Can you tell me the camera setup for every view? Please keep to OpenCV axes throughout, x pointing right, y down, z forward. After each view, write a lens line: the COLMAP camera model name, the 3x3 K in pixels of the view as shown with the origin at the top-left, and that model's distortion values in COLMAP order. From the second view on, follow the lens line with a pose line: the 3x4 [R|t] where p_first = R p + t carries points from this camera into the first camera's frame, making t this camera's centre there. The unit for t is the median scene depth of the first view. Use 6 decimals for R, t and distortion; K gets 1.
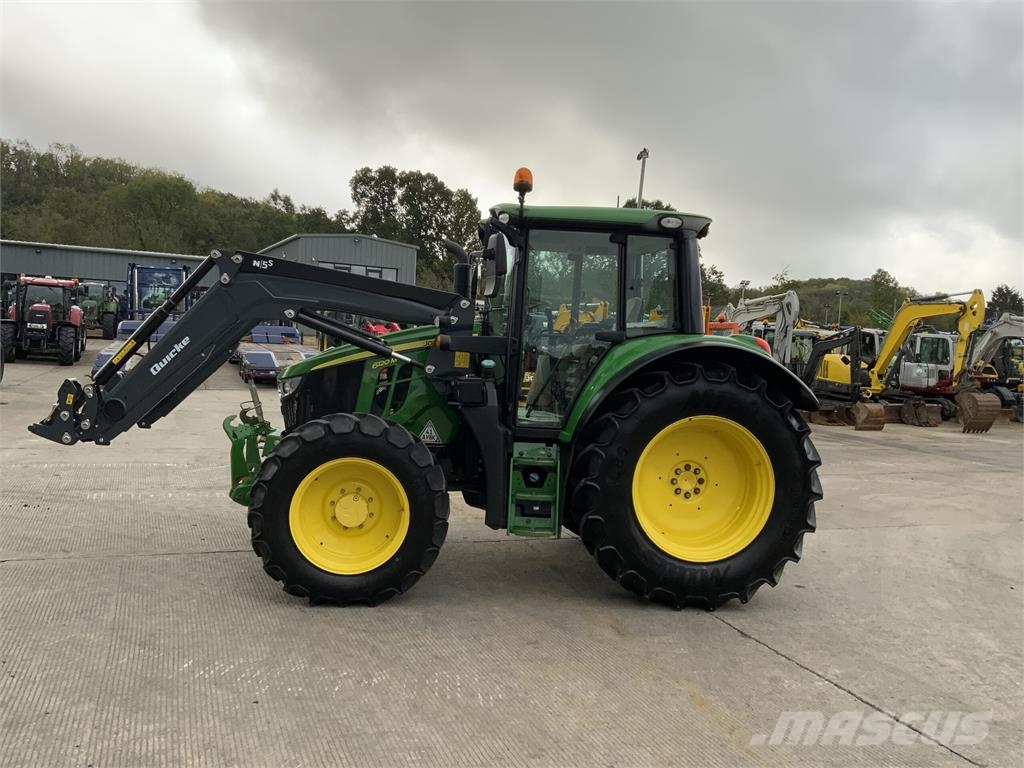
lens RADIAL K [[846.2, 0, 507.9], [0, 846.2, 383.6], [0, 0, 1]] dist [0.089494, -0.183437]
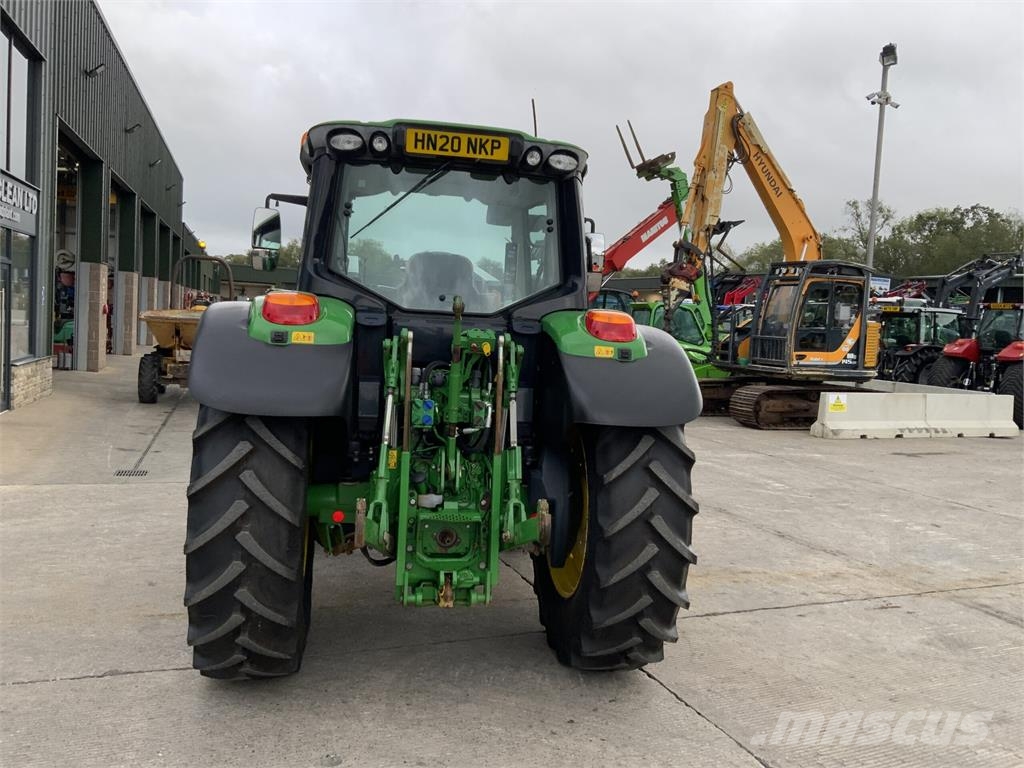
lens RADIAL K [[846.2, 0, 507.9], [0, 846.2, 383.6], [0, 0, 1]] dist [0.089494, -0.183437]
pose [[0.026320, 0.028425, -0.999249, 0.180753], [-0.100741, 0.994582, 0.025639, -0.003868], [0.994564, 0.099991, 0.029041, 0.224921]]
